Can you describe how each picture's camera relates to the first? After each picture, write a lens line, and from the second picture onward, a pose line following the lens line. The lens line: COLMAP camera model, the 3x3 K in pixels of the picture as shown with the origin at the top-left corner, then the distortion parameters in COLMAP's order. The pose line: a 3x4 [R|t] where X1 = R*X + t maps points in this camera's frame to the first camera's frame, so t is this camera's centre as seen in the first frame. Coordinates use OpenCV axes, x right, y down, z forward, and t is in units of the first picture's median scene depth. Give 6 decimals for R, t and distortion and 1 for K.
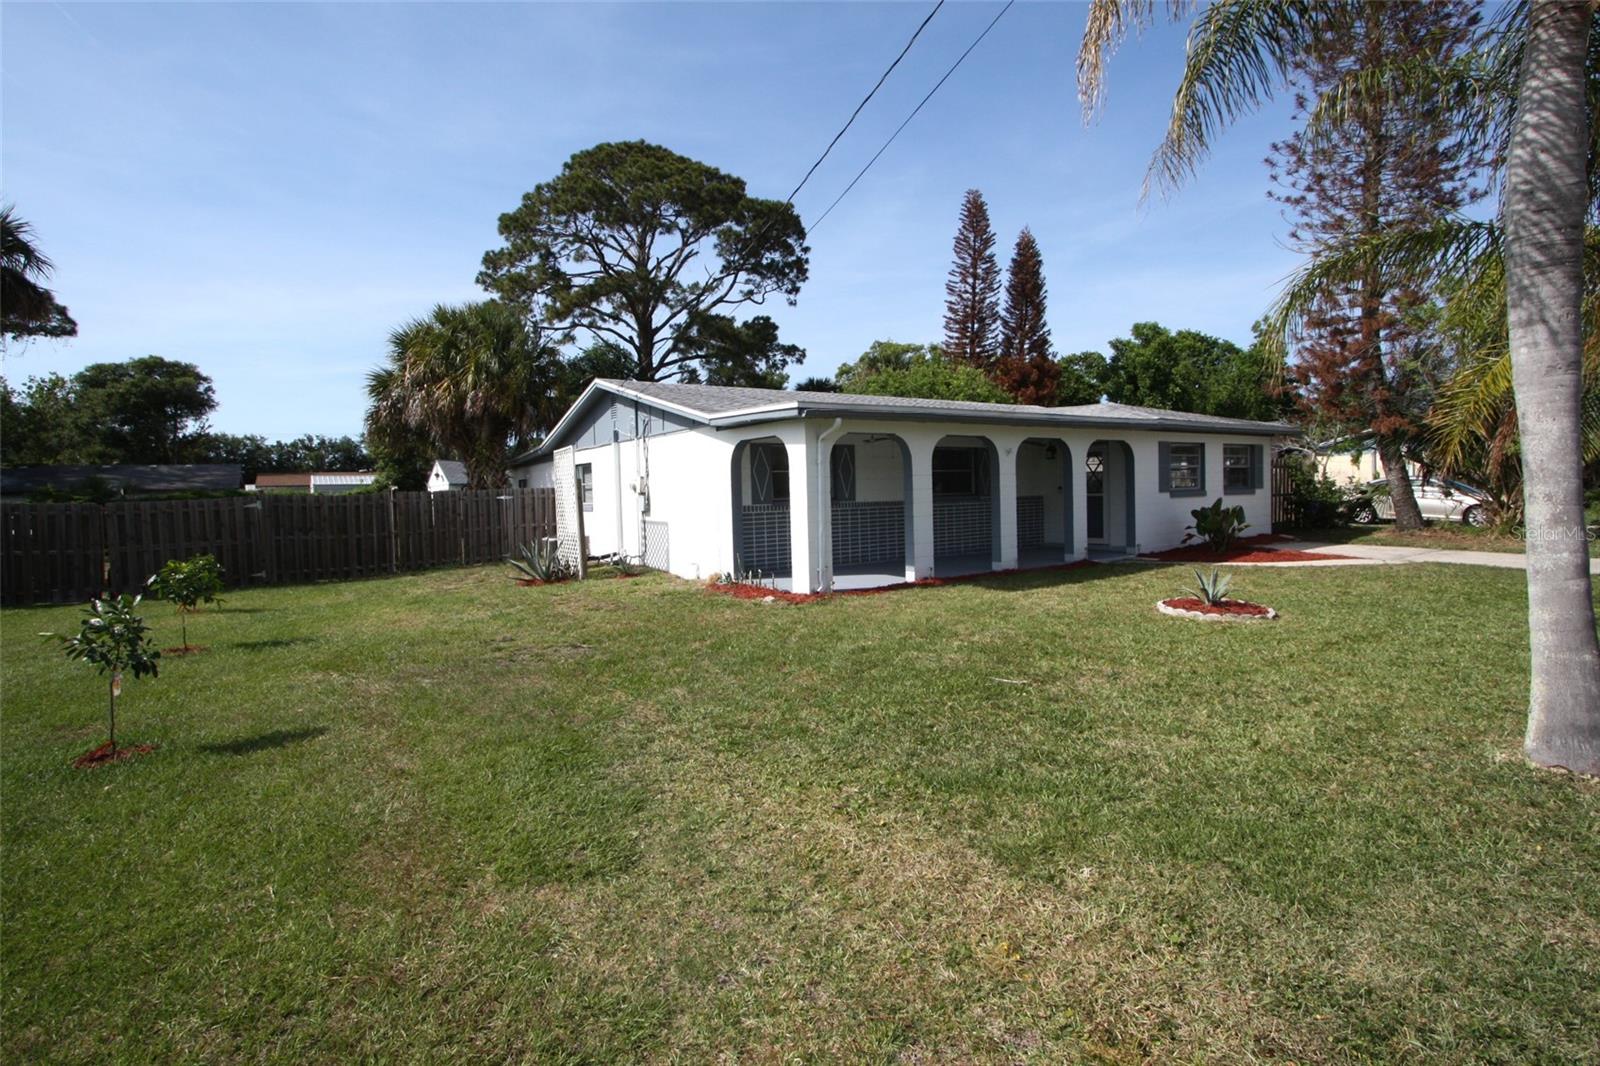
lens RADIAL K [[760.7, 0, 807.3], [0, 760.7, 536.3], [0, 0, 1]] dist [0.000300, 0.000050]
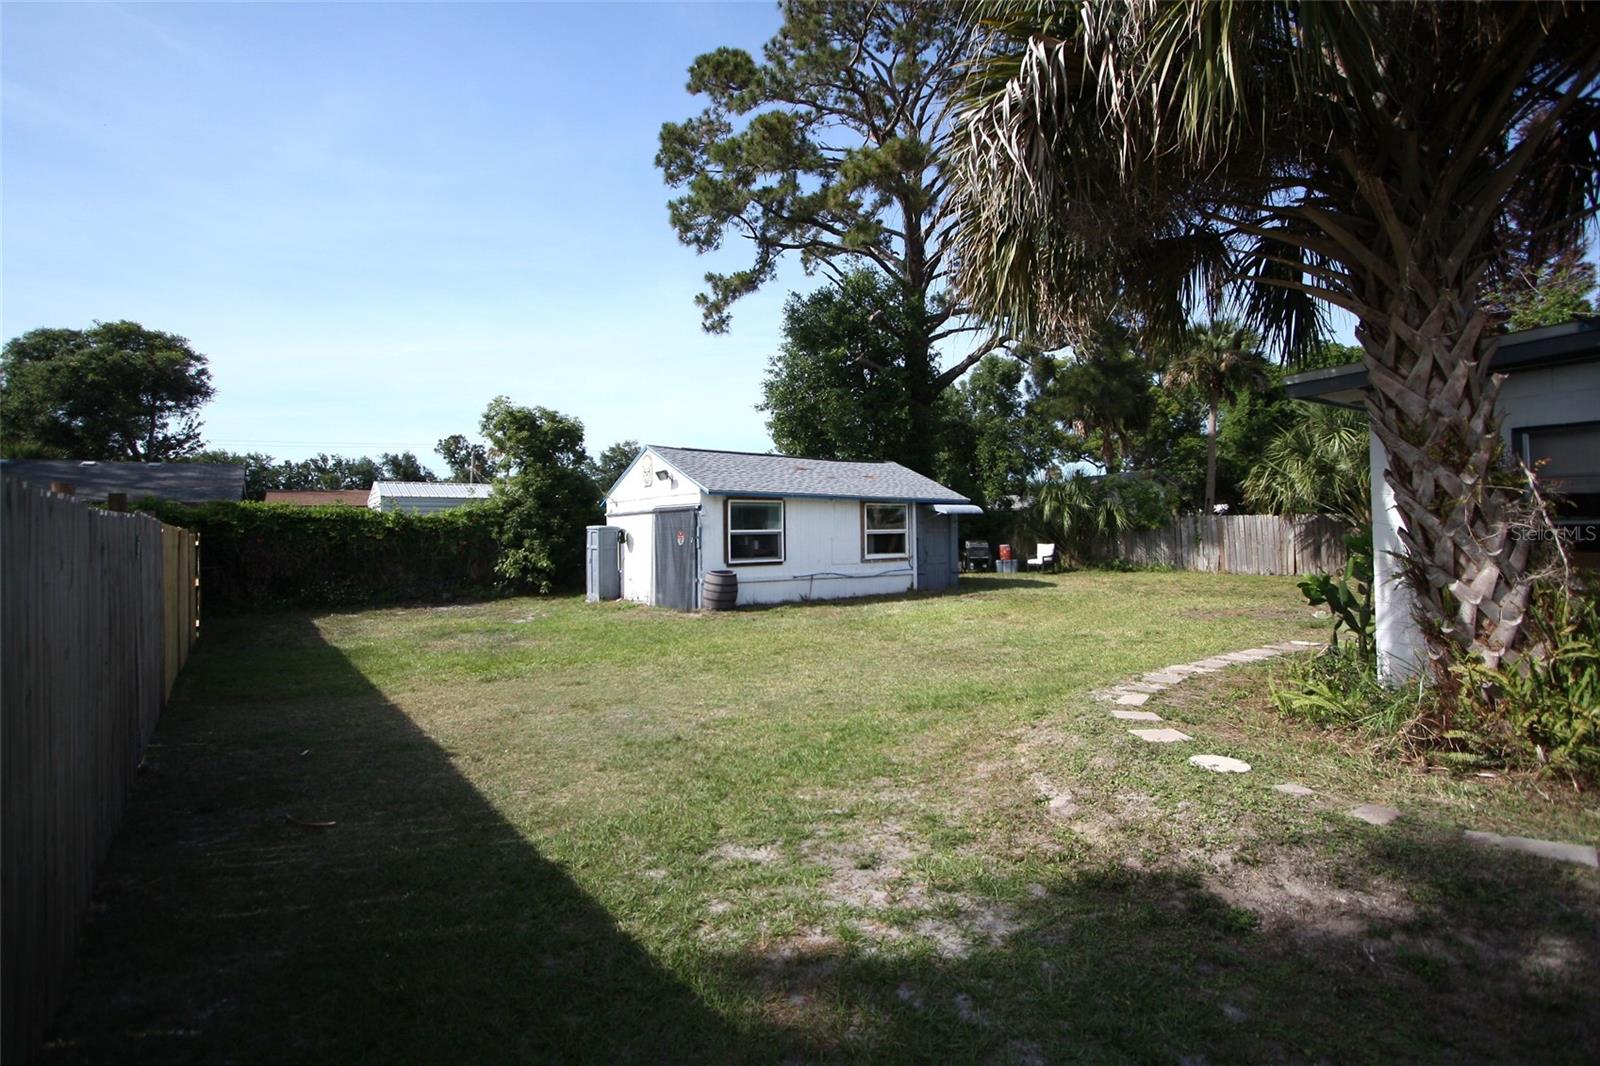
lens RADIAL K [[760.7, 0, 795.8], [0, 760.7, 531.5], [0, 0, 1]] dist [0.000300, 0.000050]
pose [[0.999868, 0.014289, -0.007718, -0.239391], [-0.014715, 0.998185, -0.058401, -0.011971], [0.006870, 0.058507, 0.998263, 0.321997]]
